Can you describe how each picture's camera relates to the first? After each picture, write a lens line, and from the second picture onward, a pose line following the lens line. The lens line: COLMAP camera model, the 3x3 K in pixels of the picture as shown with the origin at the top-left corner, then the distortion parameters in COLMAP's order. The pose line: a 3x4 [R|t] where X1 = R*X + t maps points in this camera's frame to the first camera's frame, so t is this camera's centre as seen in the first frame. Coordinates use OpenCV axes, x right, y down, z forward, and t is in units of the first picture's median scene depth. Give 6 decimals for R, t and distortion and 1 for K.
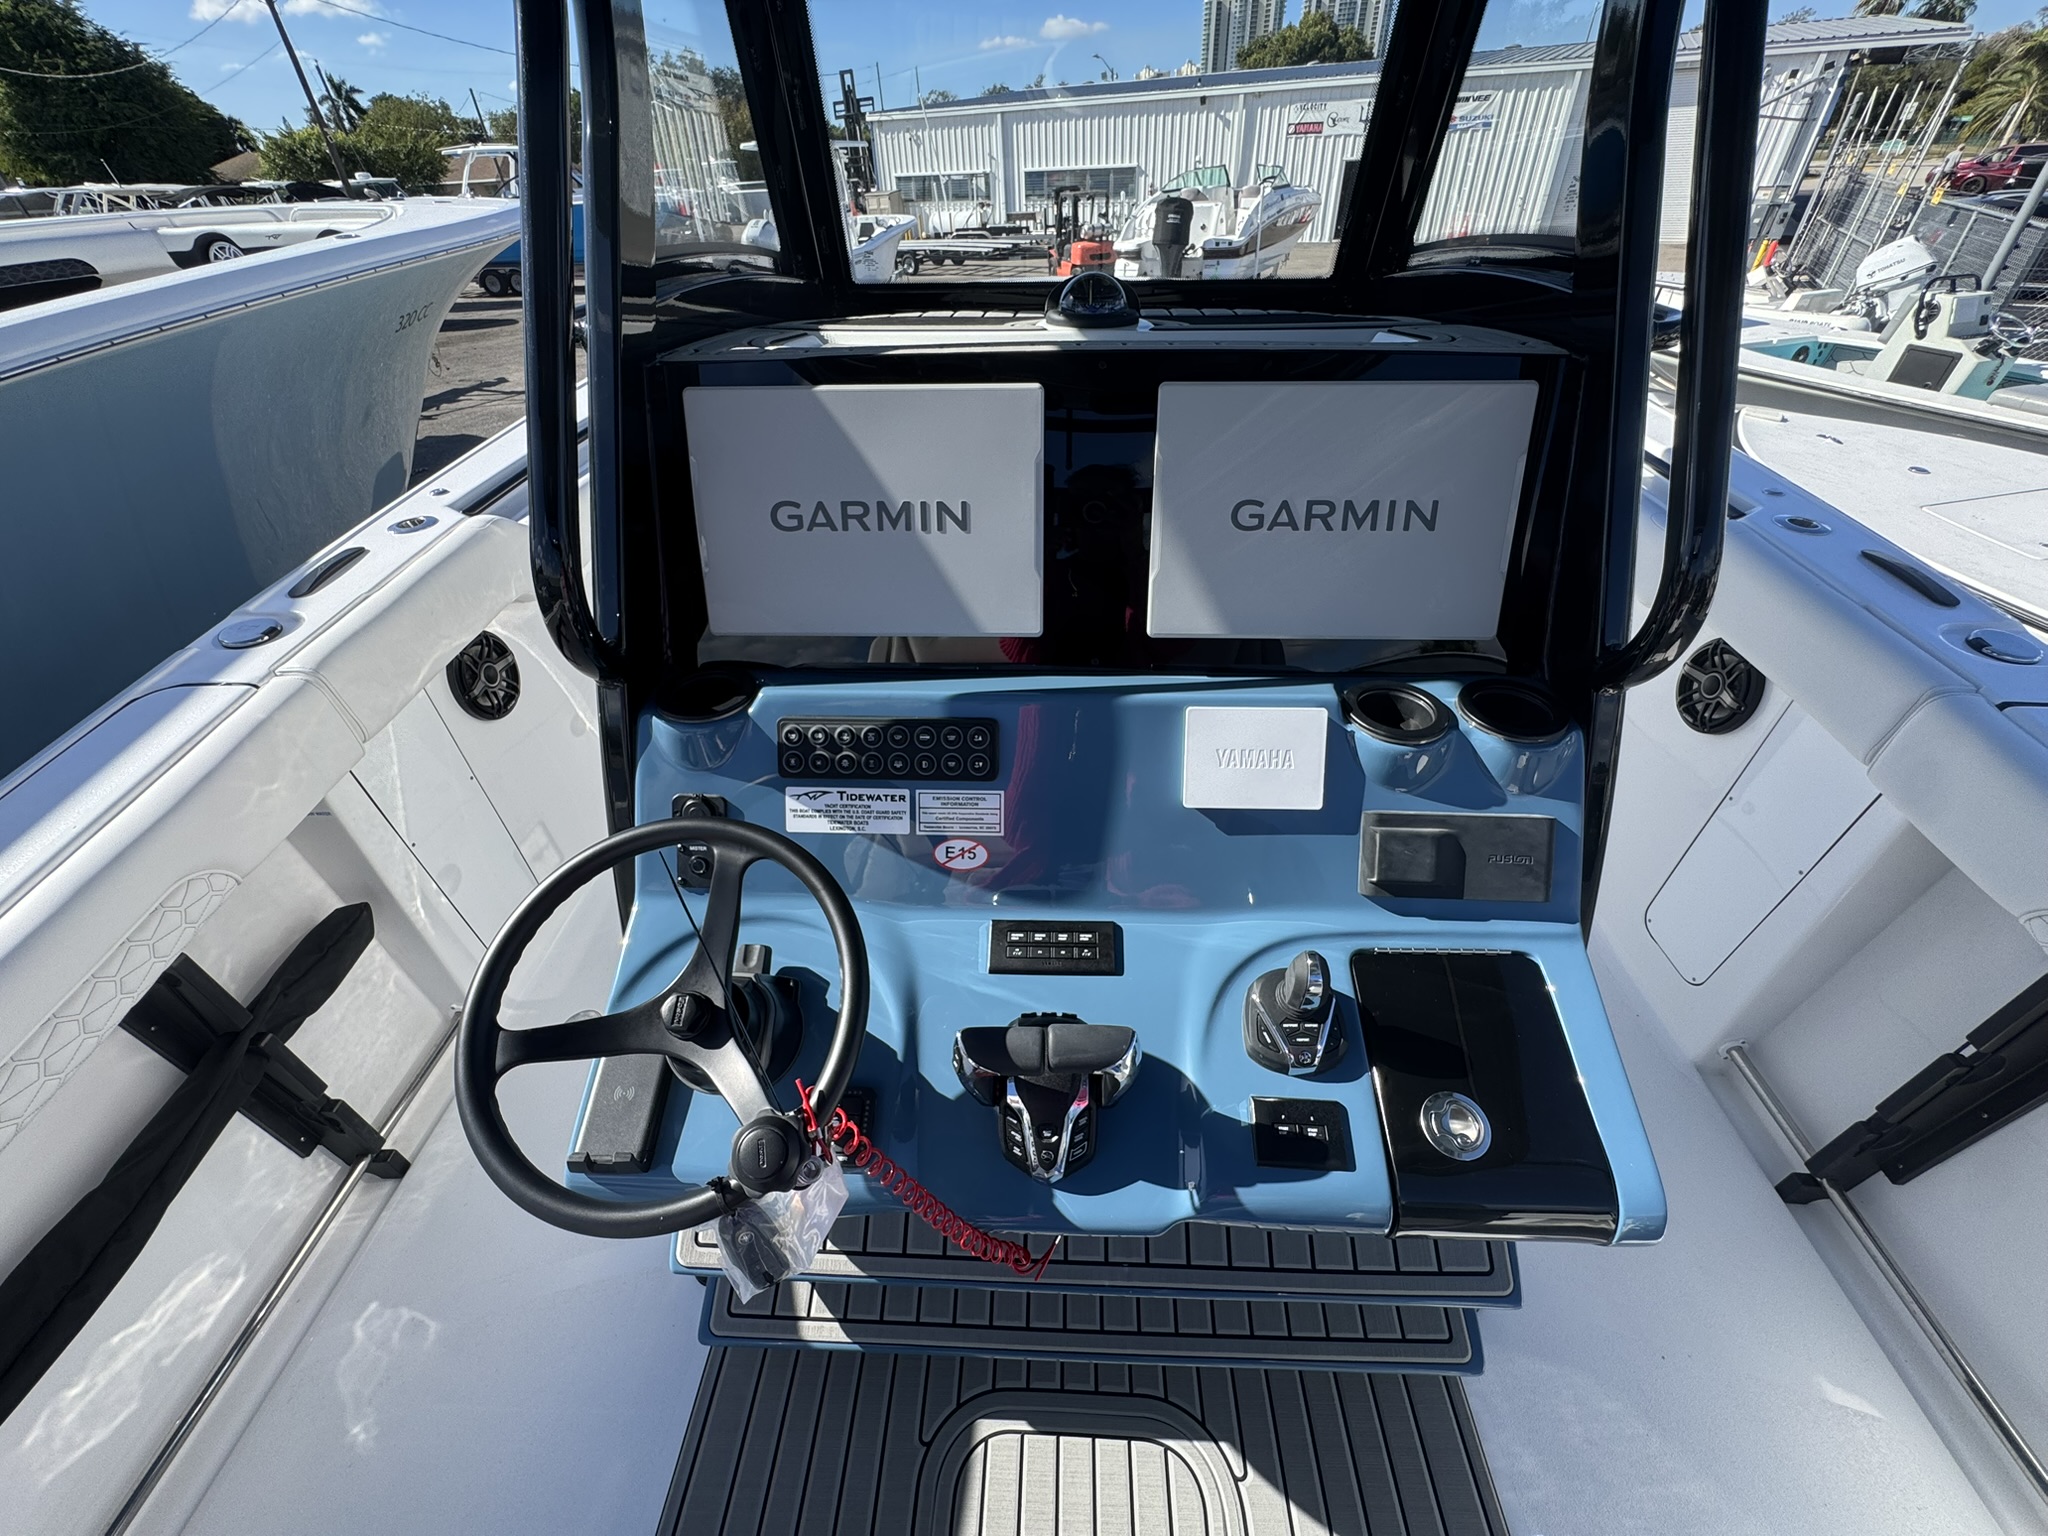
lens RADIAL K [[823.5, 0, 1022.6], [0, 823.5, 767.2], [0, 0, 1]] dist [-0.005733, 0.000890]
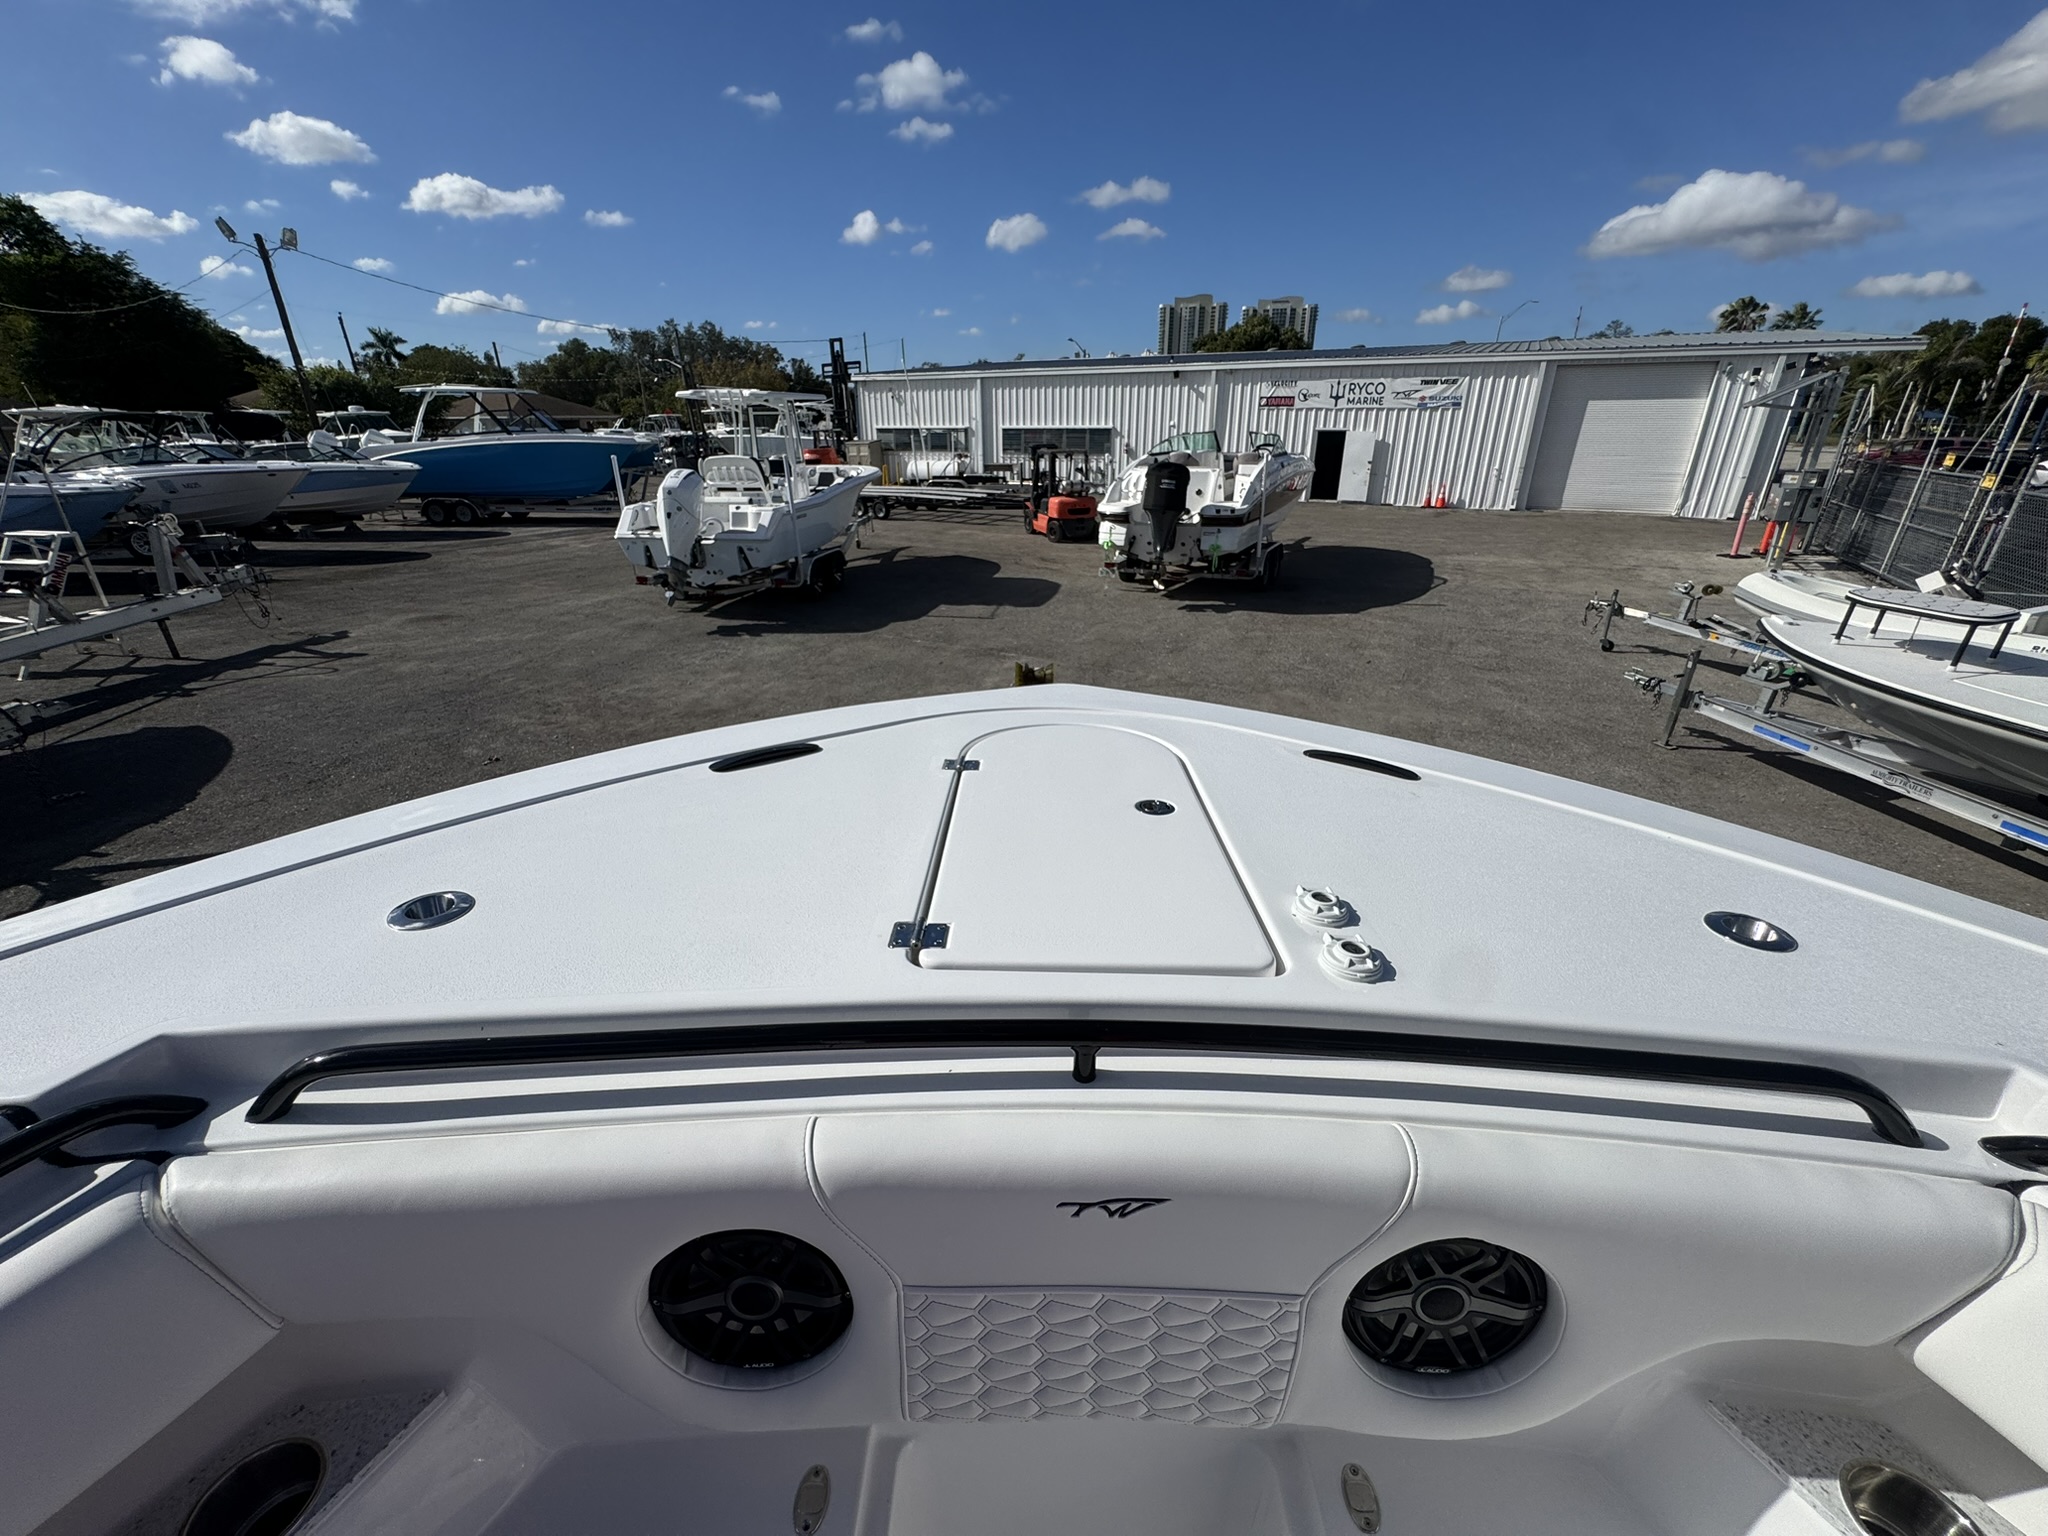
lens RADIAL K [[823.5, 0, 1024.2], [0, 823.5, 764.2], [0, 0, 1]] dist [-0.005733, 0.000890]
pose [[0.999193, 0.022162, 0.033493, 0.006651], [-0.013592, 0.971359, -0.237229, -0.116934], [-0.037791, 0.236582, 0.970876, 0.157494]]
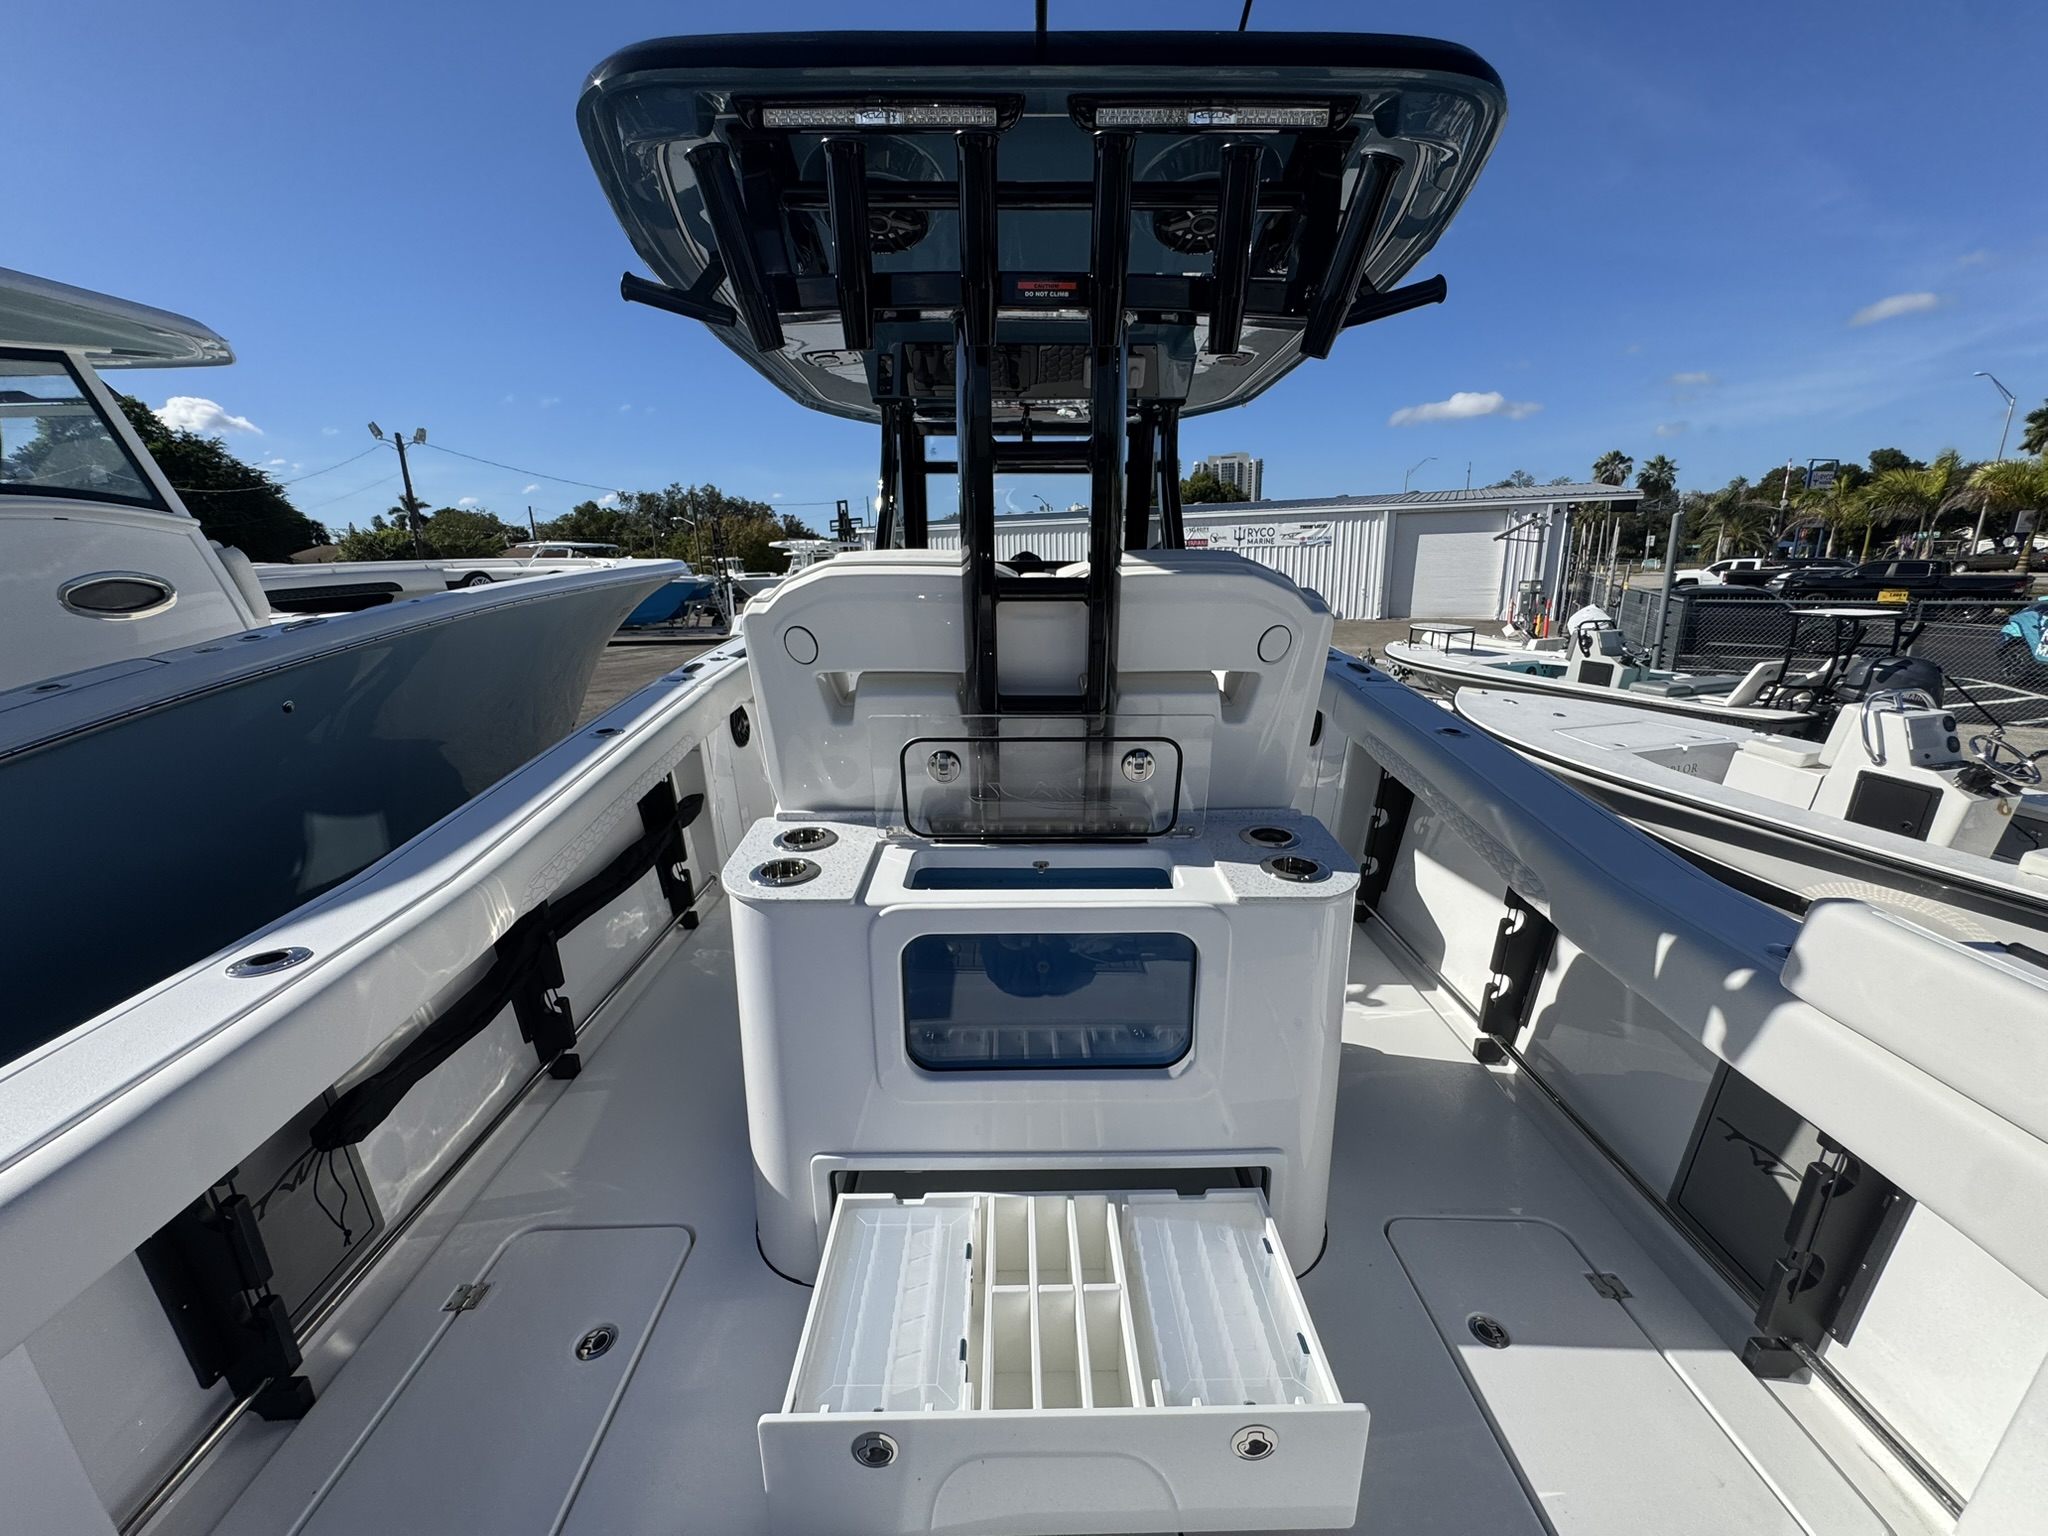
lens RADIAL K [[823.5, 0, 1021.3], [0, 823.5, 768.3], [0, 0, 1]] dist [-0.005733, 0.000890]
pose [[0.998491, 0.002648, 0.054855, -0.005086], [0.018598, 0.923517, -0.383107, 0.069521], [-0.051674, 0.383549, 0.922074, -0.079615]]
